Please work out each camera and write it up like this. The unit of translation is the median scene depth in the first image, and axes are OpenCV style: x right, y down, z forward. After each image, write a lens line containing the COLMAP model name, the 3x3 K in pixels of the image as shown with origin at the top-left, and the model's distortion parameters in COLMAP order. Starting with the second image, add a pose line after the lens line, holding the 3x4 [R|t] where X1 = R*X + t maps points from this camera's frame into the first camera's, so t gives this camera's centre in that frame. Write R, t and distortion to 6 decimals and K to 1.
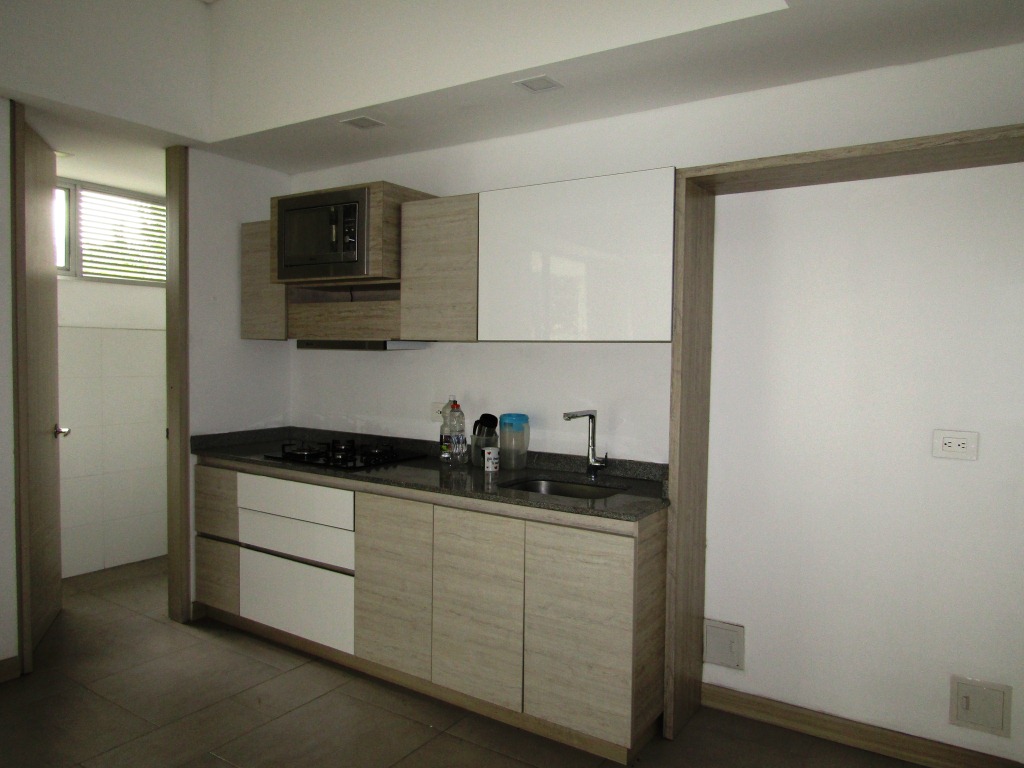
lens RADIAL K [[722.0, 0, 508.2], [0, 722.0, 384.9], [0, 0, 1]] dist [-0.022490, 0.007070]
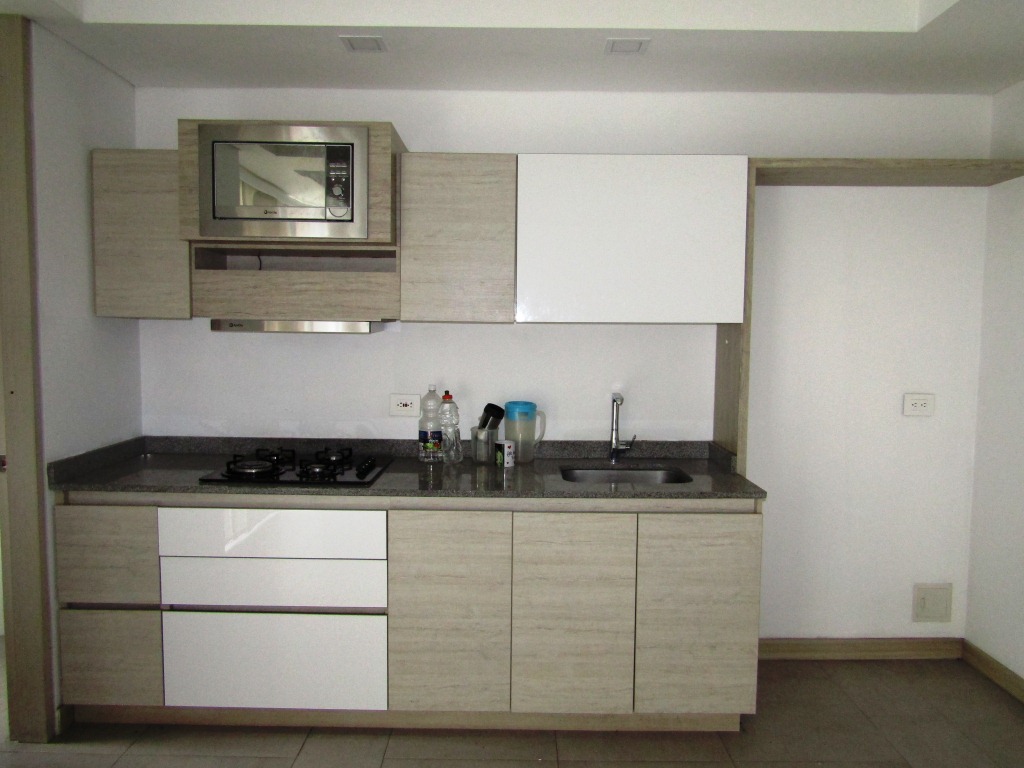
lens RADIAL K [[722.0, 0, 514.8], [0, 722.0, 384.3], [0, 0, 1]] dist [-0.022490, 0.007070]
pose [[0.838397, -0.047994, 0.542943, -0.525181], [0.028410, 0.998610, 0.044404, -0.023875], [-0.544320, -0.021803, 0.838595, 0.253309]]
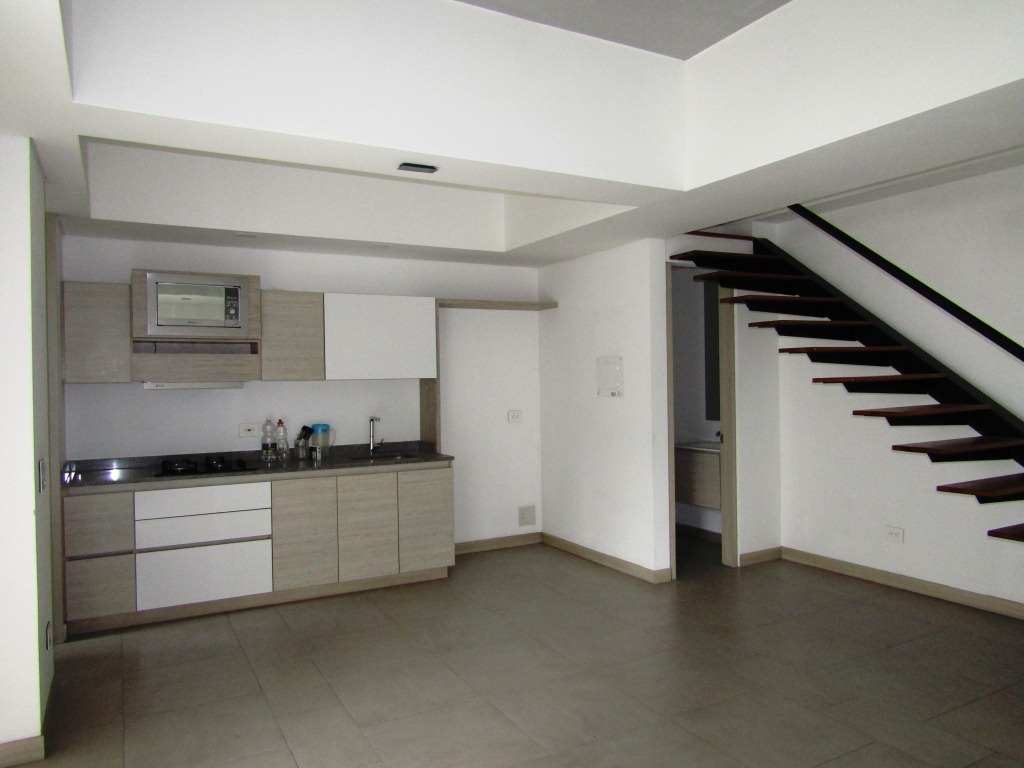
lens RADIAL K [[722.0, 0, 504.9], [0, 722.0, 383.9], [0, 0, 1]] dist [-0.022490, 0.007070]
pose [[0.475953, -0.027741, 0.879033, -1.308647], [0.063123, 0.998002, -0.002682, -0.021422], [-0.877202, 0.056764, 0.476754, -0.164807]]
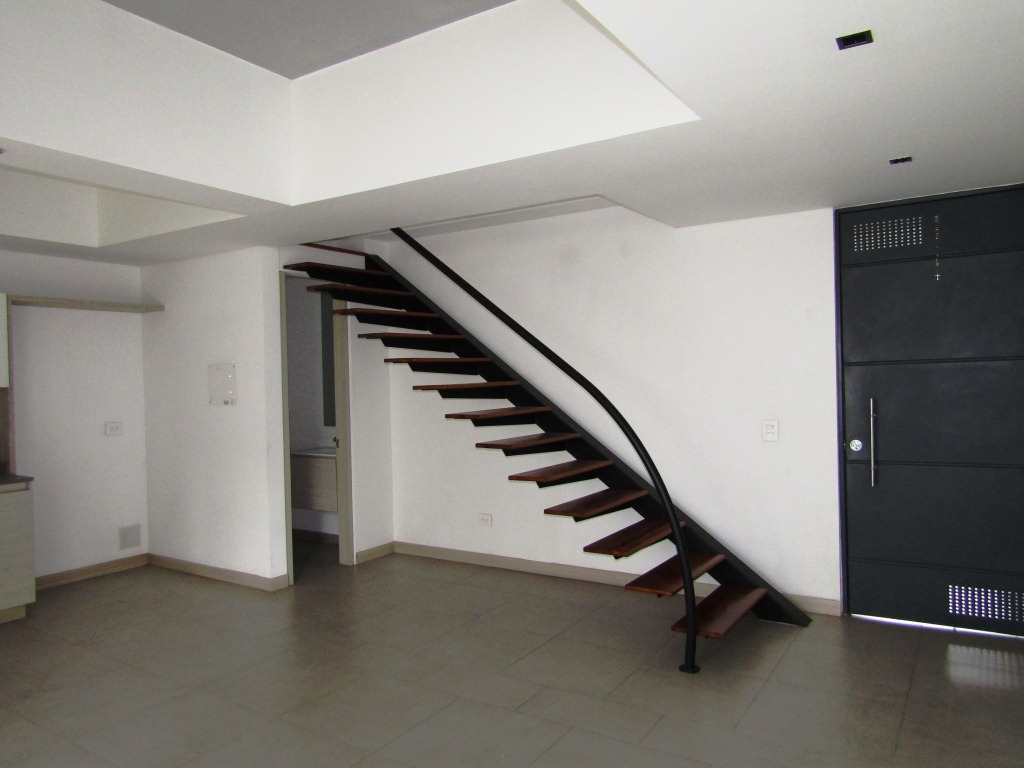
lens RADIAL K [[722.0, 0, 513.2], [0, 722.0, 389.2], [0, 0, 1]] dist [-0.022490, 0.007070]
pose [[-0.012087, -0.027430, 0.999551, -1.351694], [0.063635, 0.997576, 0.028145, -0.021273], [-0.997900, 0.063947, -0.010312, -0.220473]]
